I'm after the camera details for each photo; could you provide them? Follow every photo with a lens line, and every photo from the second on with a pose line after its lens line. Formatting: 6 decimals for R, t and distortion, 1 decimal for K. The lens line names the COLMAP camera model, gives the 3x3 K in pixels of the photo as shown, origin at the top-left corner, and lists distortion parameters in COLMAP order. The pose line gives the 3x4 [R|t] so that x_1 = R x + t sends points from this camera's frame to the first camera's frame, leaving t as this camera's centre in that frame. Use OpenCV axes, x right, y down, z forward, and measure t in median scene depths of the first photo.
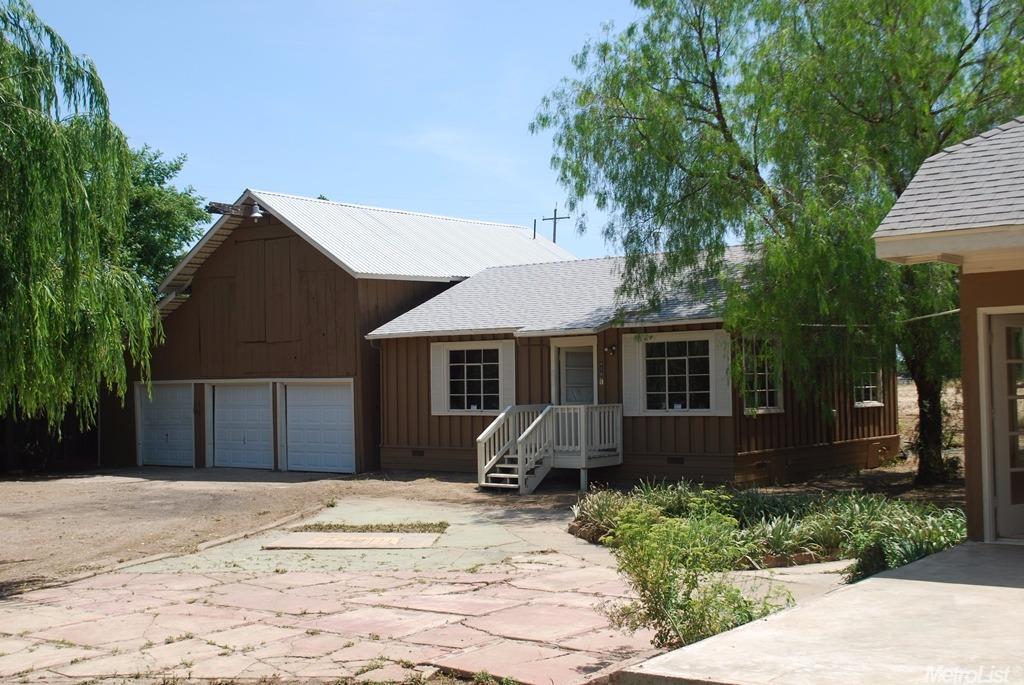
lens RADIAL K [[1332.1, 0, 512.0], [0, 1332.1, 342.5], [0, 0, 1]] dist [-0.027648, -0.006287]
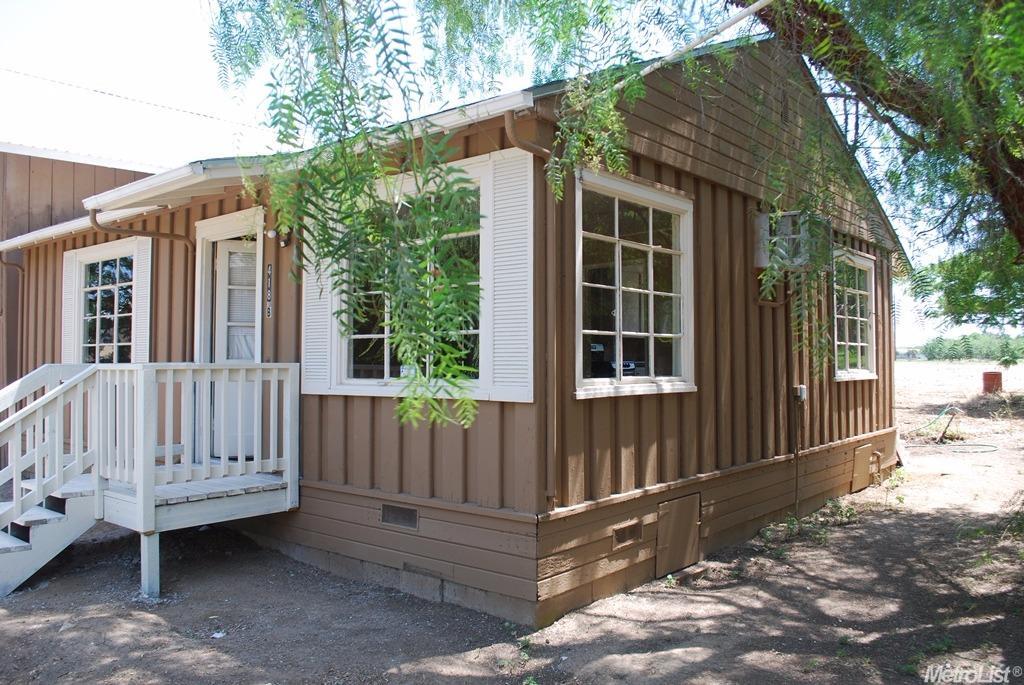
lens RADIAL K [[793.5, 0, 512.0], [0, 793.5, 342.5], [0, 0, 1]] dist [-0.006451, -0.001474]
pose [[0.998946, 0.014774, -0.043451, 0.159803], [-0.014400, 0.999857, 0.008913, 0.036585], [0.043577, -0.008278, 0.999016, 0.759476]]
